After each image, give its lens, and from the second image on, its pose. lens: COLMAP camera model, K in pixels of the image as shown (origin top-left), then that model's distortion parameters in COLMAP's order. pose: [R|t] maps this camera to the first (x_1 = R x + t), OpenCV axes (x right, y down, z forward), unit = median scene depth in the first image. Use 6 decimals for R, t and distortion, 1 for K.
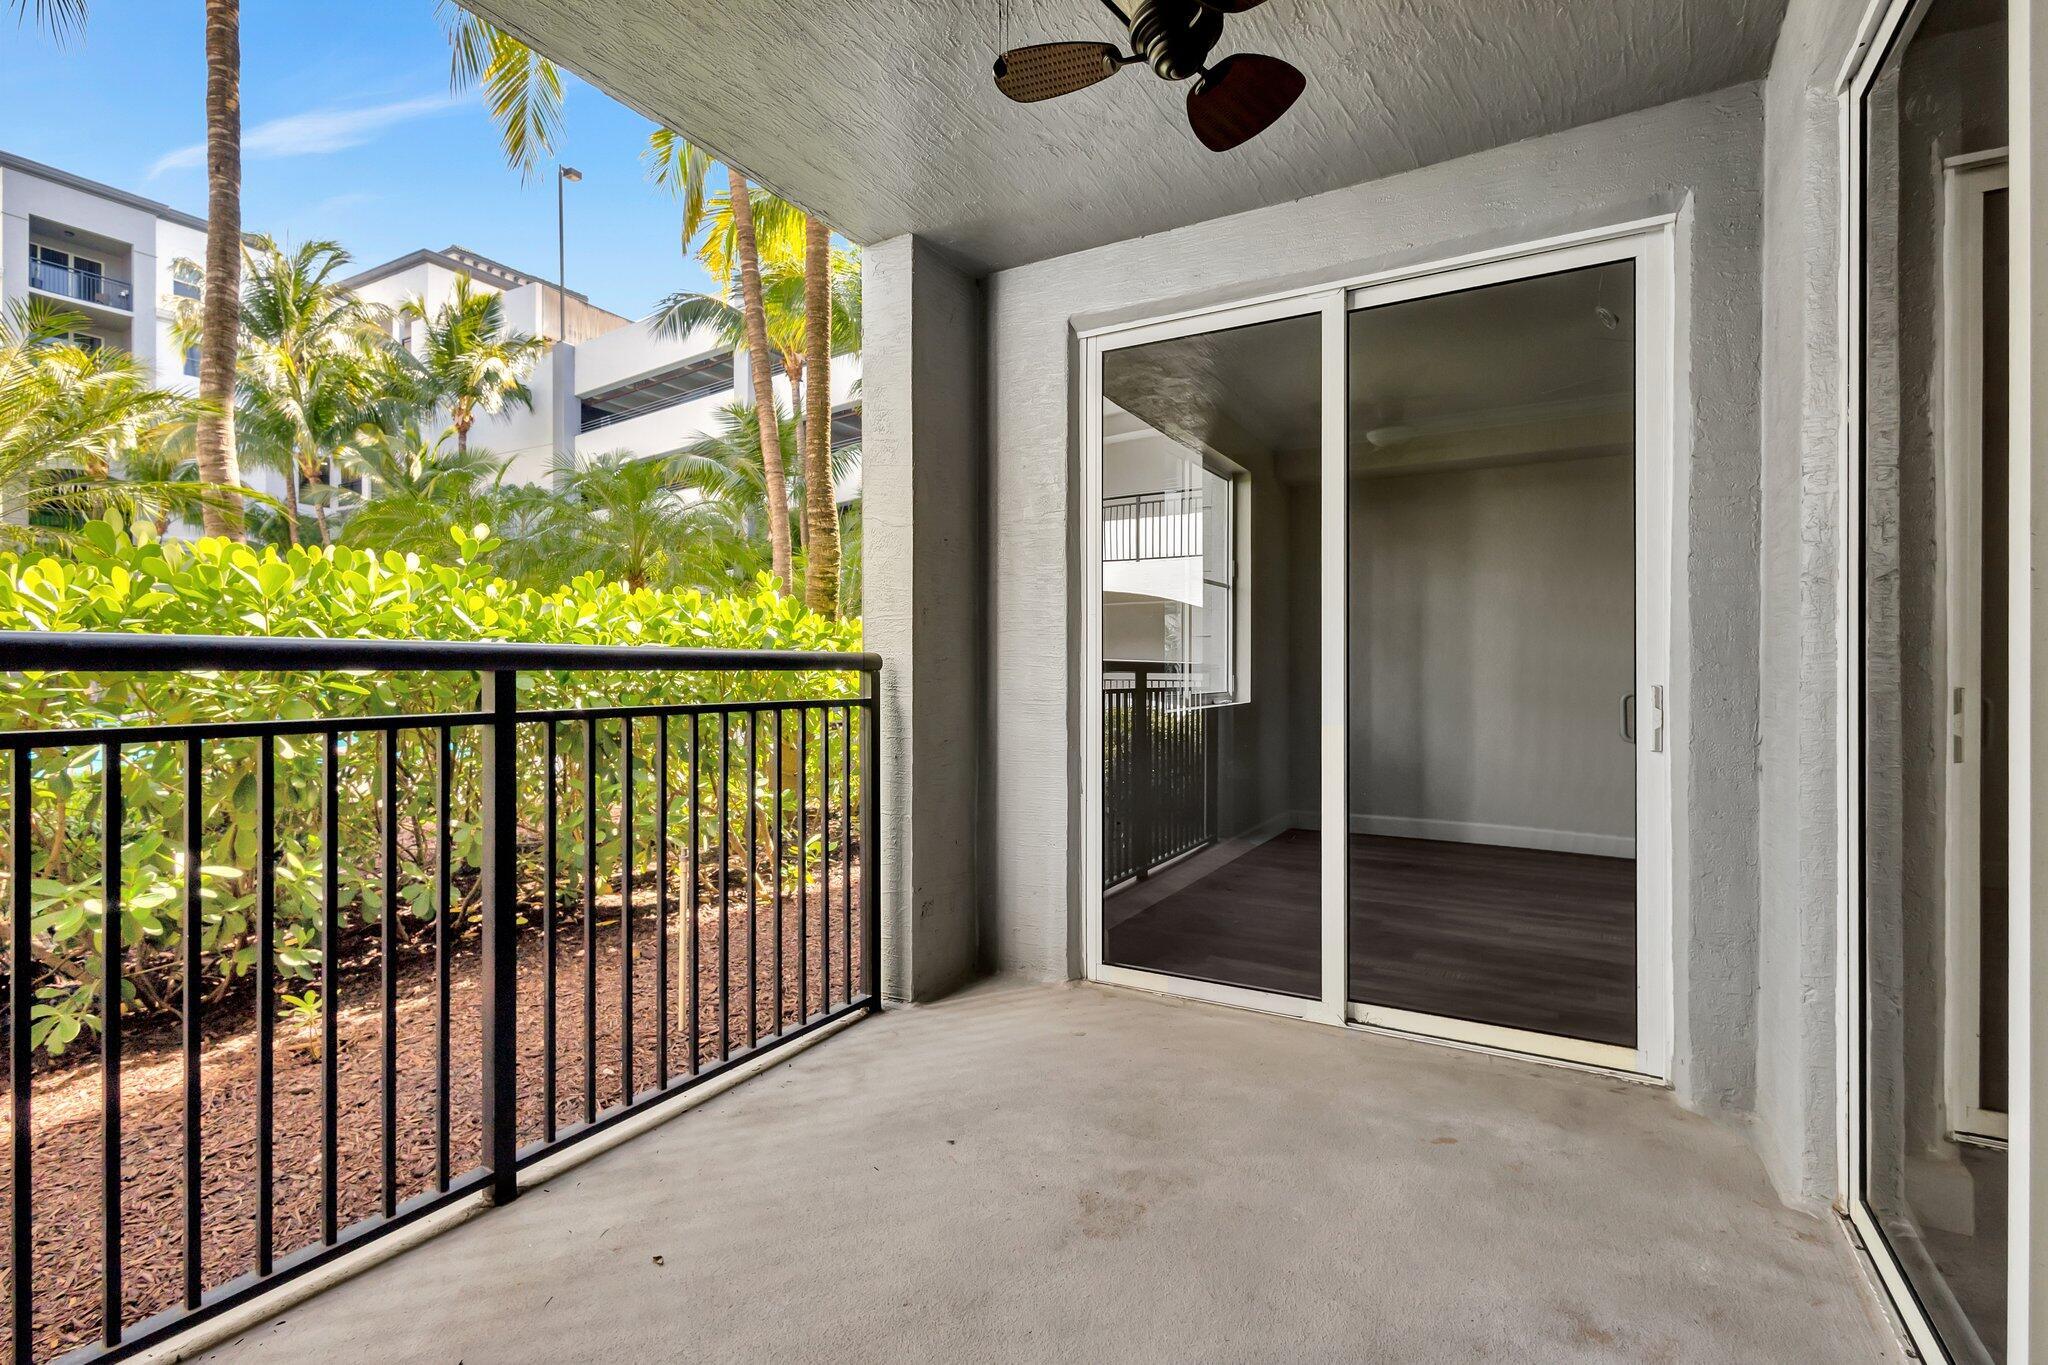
lens RADIAL K [[944.7, 0, 1020.6], [0, 944.7, 678.0], [0, 0, 1]] dist [0.012447, -0.003080]
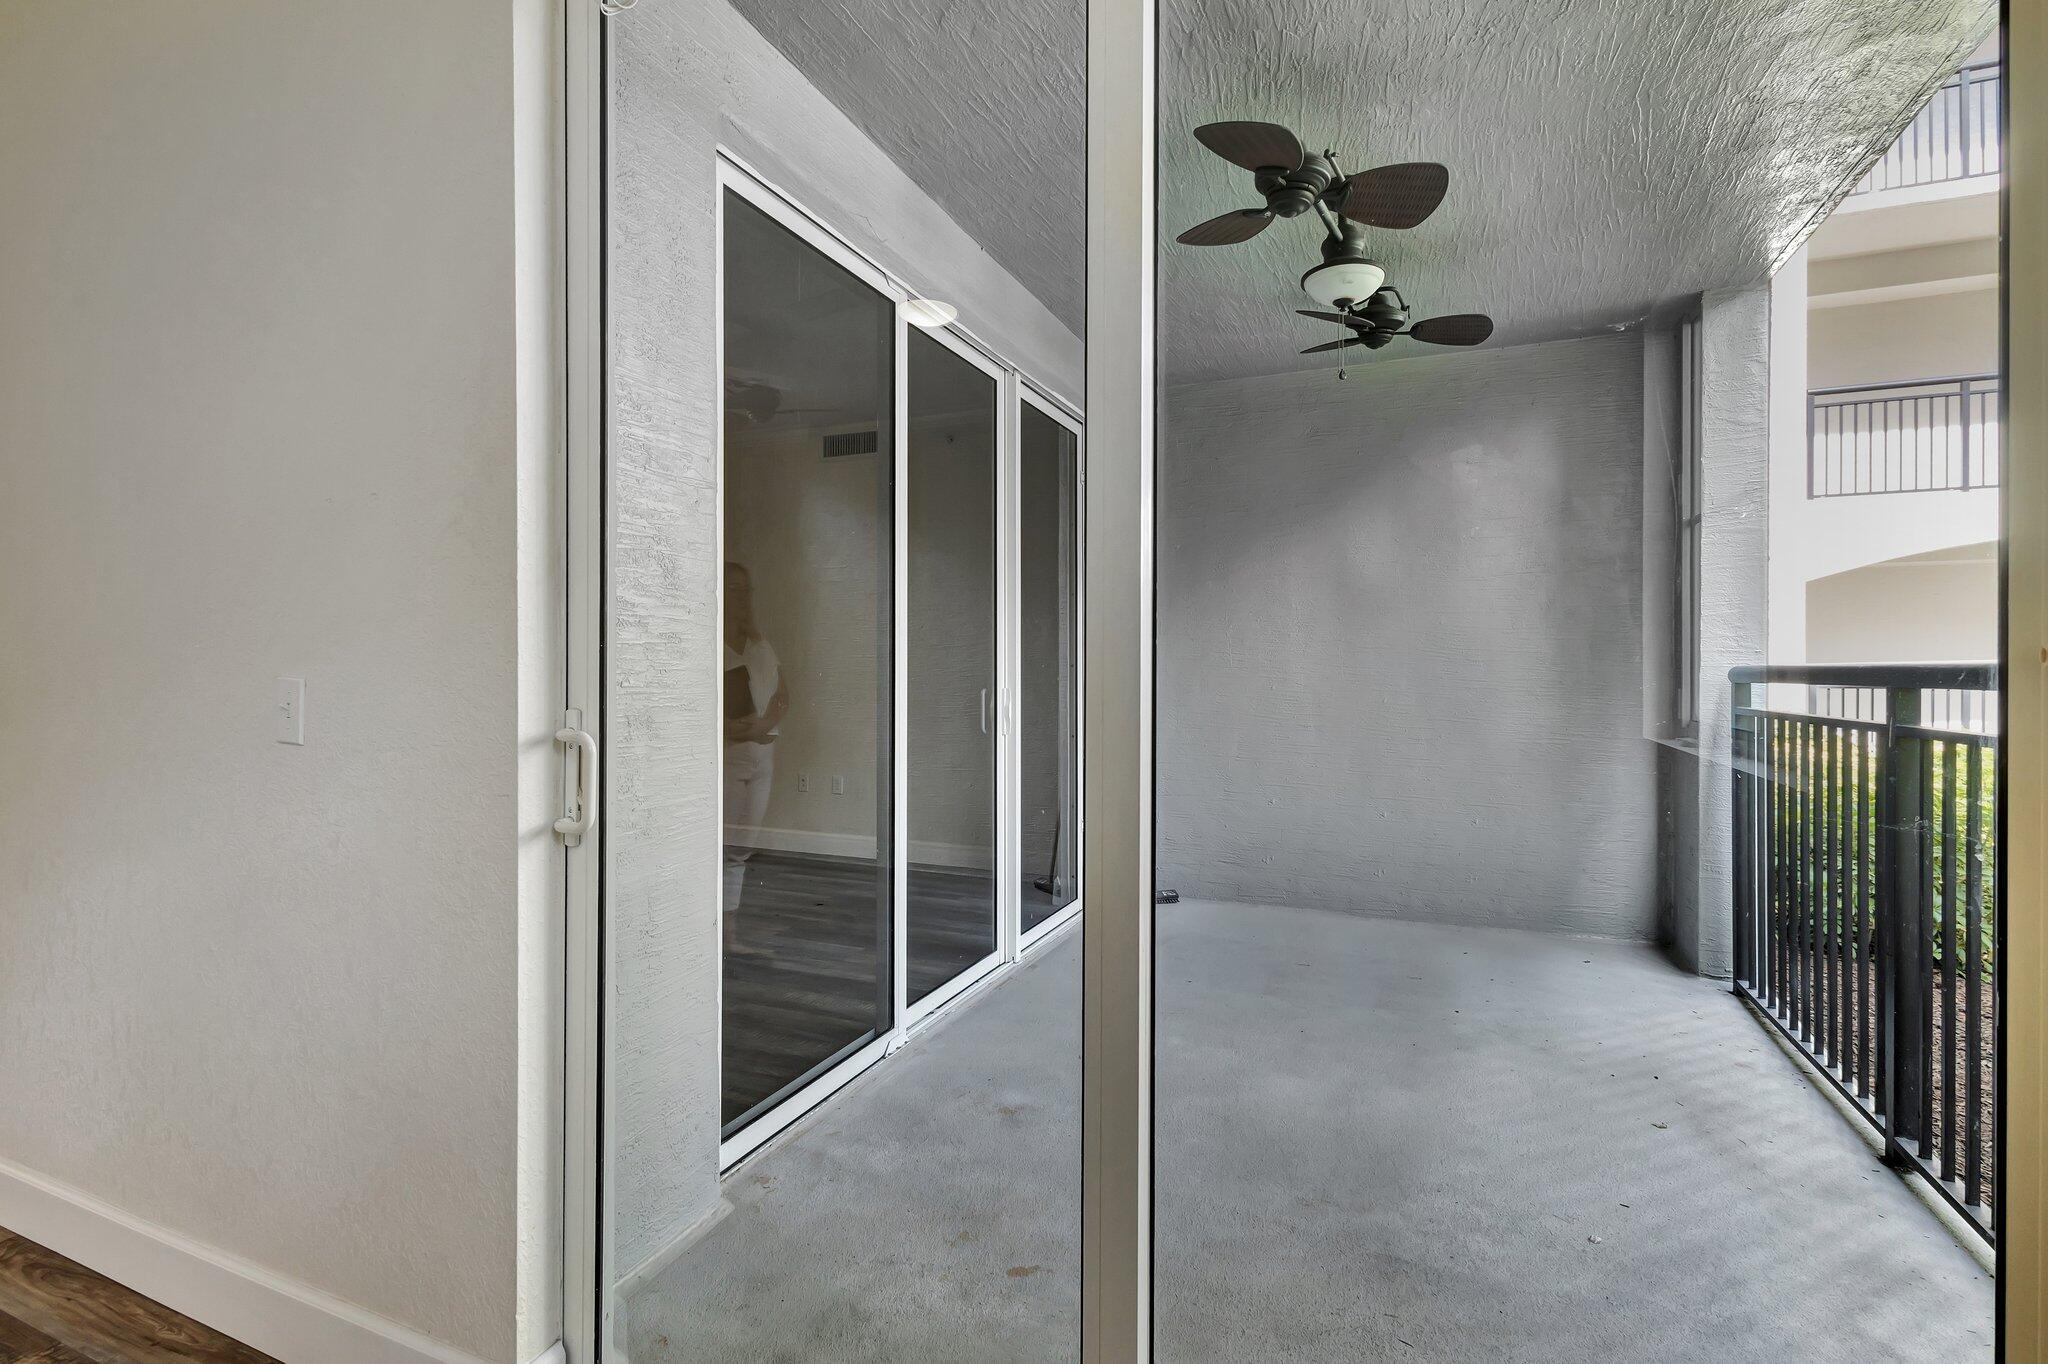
lens RADIAL K [[944.7, 0, 1015.7], [0, 944.7, 673.8], [0, 0, 1]] dist [0.012447, -0.003080]
pose [[-0.994642, -0.004332, -0.103288, 0.666390], [-0.004589, 0.999987, 0.002245, -0.025731], [0.103277, 0.002707, -0.994649, 2.244996]]
